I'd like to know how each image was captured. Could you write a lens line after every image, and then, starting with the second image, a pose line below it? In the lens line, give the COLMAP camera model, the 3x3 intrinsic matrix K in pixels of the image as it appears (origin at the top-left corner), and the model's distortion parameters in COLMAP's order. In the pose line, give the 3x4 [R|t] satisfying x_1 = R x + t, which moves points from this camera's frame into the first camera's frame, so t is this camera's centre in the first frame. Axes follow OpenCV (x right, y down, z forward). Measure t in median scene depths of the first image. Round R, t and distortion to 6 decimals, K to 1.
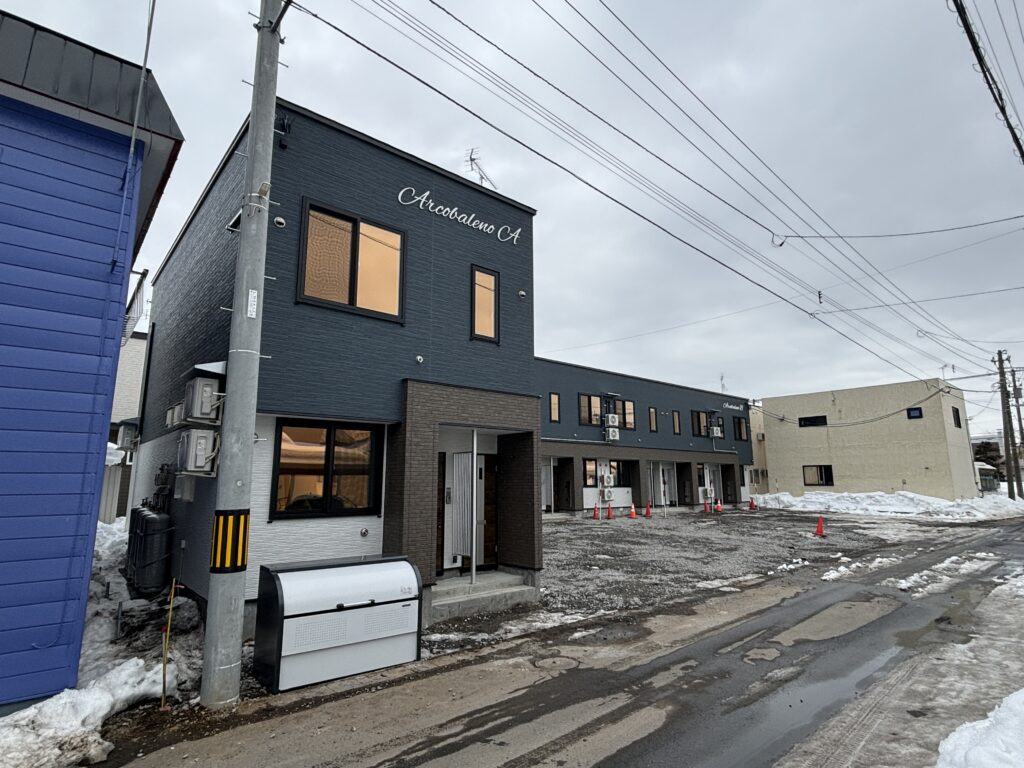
lens RADIAL K [[546.1, 0, 514.7], [0, 546.1, 382.1], [0, 0, 1]] dist [0.033233, -0.001667]
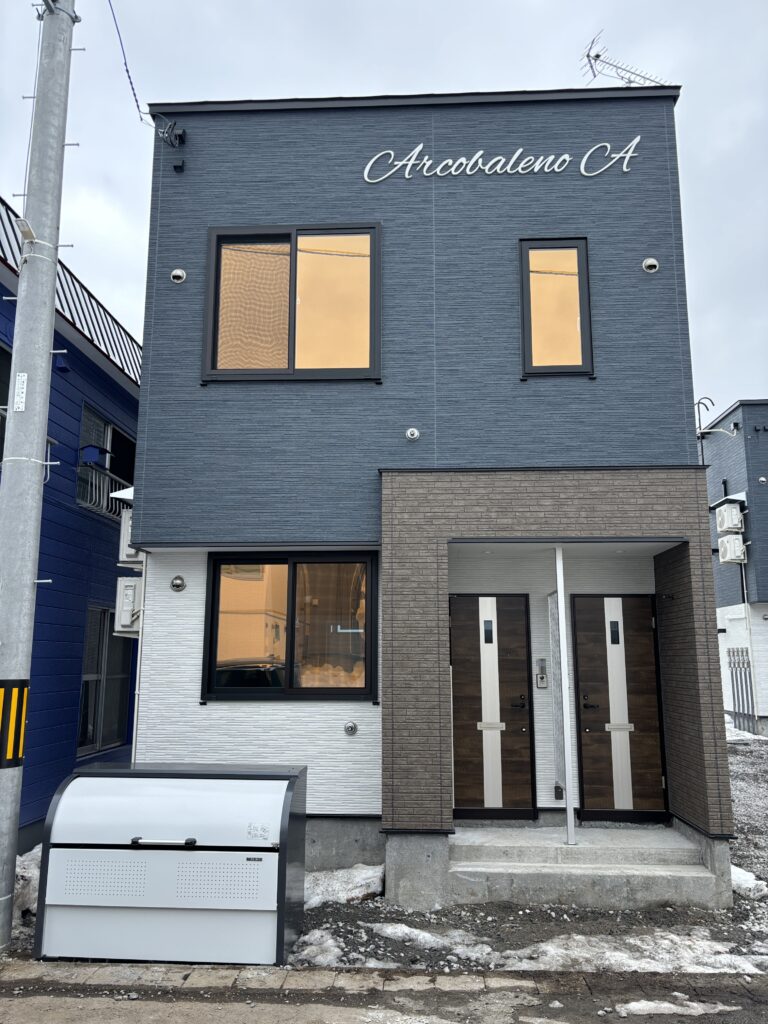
lens RADIAL K [[780.1, 0, 384.8], [0, 780.1, 518.4], [0, 0, 1]] dist [0.034380, -0.016937]
pose [[0.724925, -0.123124, -0.677734, 0.372022], [0.122456, 0.991259, -0.049099, 0.089646], [0.677855, -0.047399, 0.733666, 0.398859]]
